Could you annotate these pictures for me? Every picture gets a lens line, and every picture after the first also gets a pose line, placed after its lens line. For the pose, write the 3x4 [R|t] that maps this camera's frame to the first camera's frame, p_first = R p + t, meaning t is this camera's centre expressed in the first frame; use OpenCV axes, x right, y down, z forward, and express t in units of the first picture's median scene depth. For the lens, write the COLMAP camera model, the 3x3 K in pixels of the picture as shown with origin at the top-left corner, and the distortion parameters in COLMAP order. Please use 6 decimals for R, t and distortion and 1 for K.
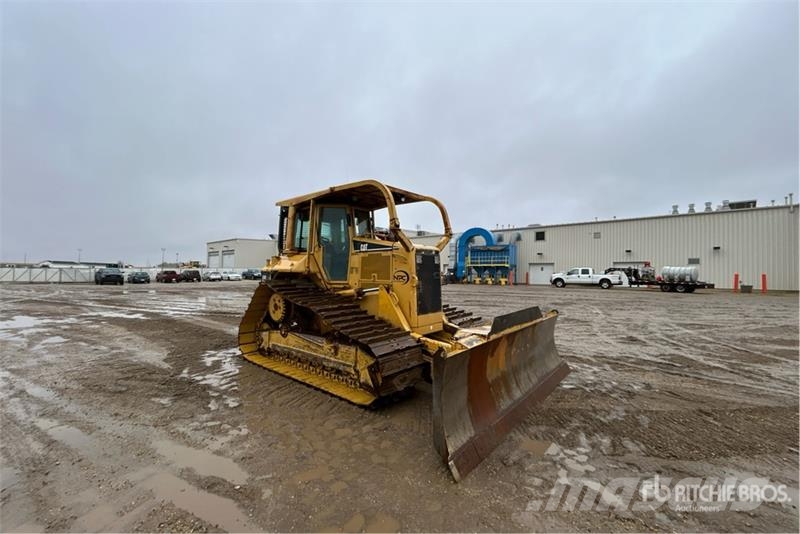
lens RADIAL K [[325.7, 0, 398.3], [0, 325.7, 265.9], [0, 0, 1]] dist [-0.002238, -0.000151]
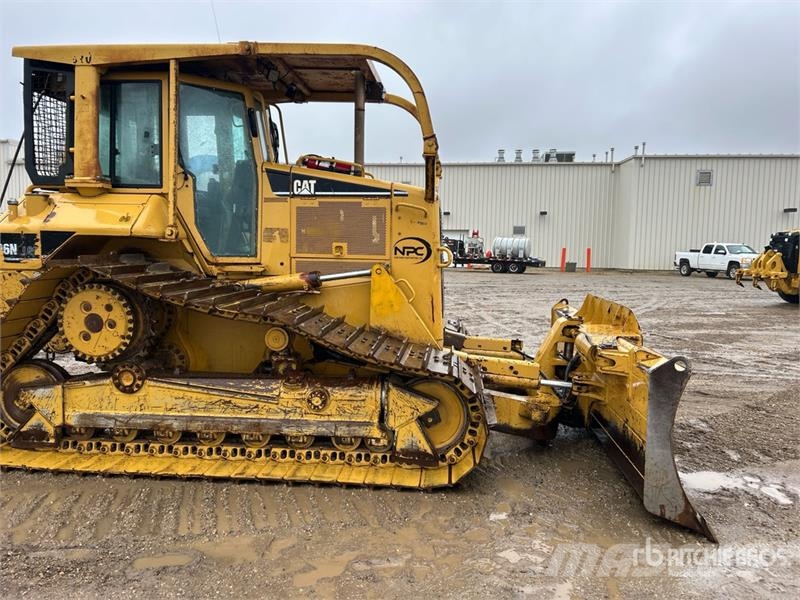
lens RADIAL K [[602.1, 0, 398.2], [0, 602.1, 303.1], [0, 0, 1]] dist [0.066798, -0.084246]
pose [[0.816093, -0.048021, 0.575923, -0.473825], [-0.020081, 0.993584, 0.111301, 0.010131], [-0.577572, -0.102397, 0.809892, 0.167669]]
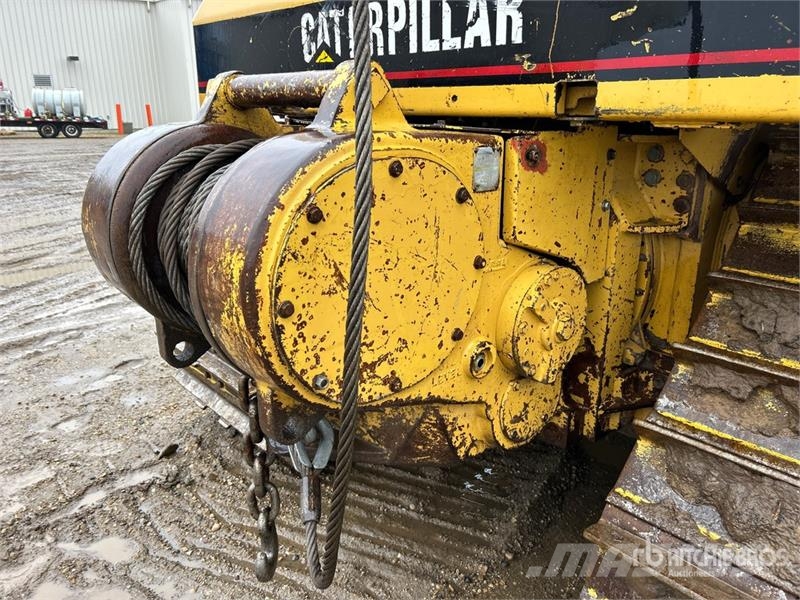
lens RADIAL K [[602.1, 0, 398.2], [0, 602.1, 303.1], [0, 0, 1]] dist [0.066798, -0.084246]
pose [[0.116314, -0.302583, 0.945999, -0.584268], [-0.022625, 0.951410, 0.307096, 0.061654], [-0.992955, -0.057123, 0.103817, 1.165634]]
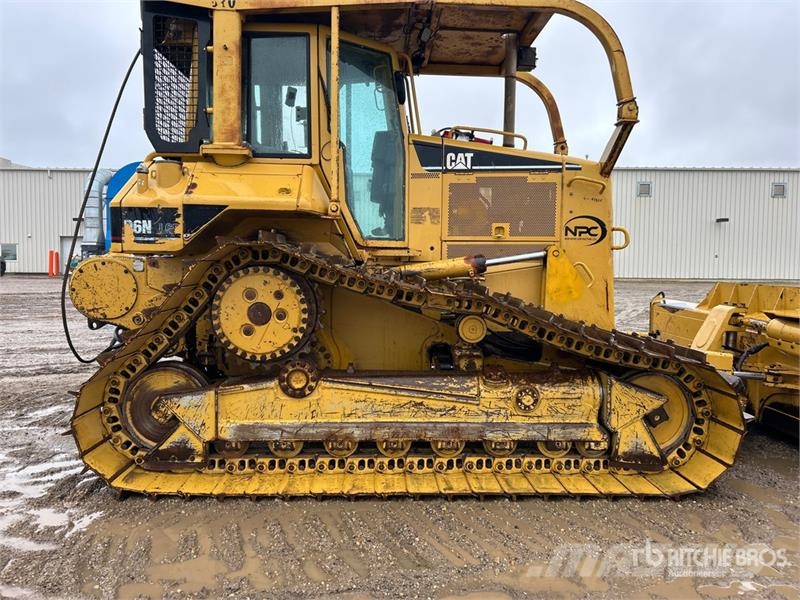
lens RADIAL K [[601.2, 0, 392.7], [0, 601.2, 298.8], [0, 0, 1]] dist [0.070562, -0.092212]
pose [[0.743005, -0.041991, 0.667967, -0.649267], [-0.015526, 0.996680, 0.079926, 0.056184], [-0.669106, -0.069756, 0.739886, 0.427171]]
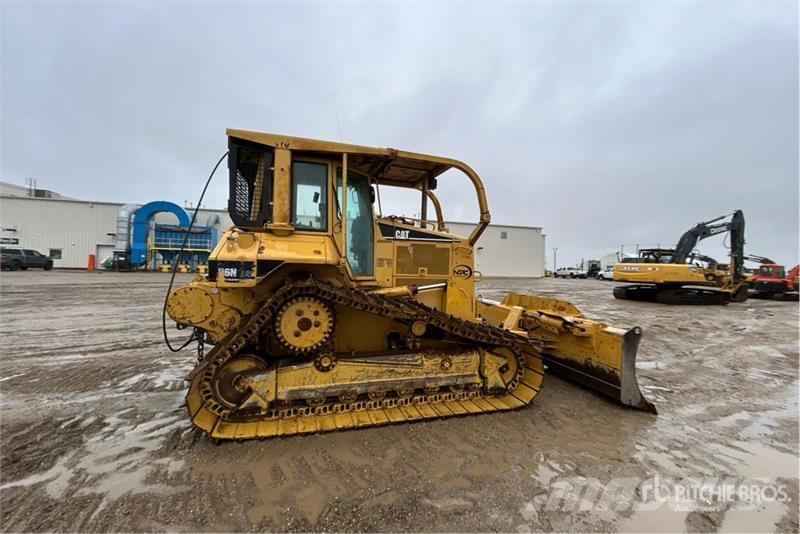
lens RADIAL K [[325.7, 0, 398.3], [0, 325.7, 265.9], [0, 0, 1]] dist [-0.002238, -0.000151]
pose [[0.542741, 0.004454, 0.839888, -0.728408], [-0.040245, 0.998975, 0.020709, 0.004067], [-0.838935, -0.045041, 0.542364, 0.522159]]
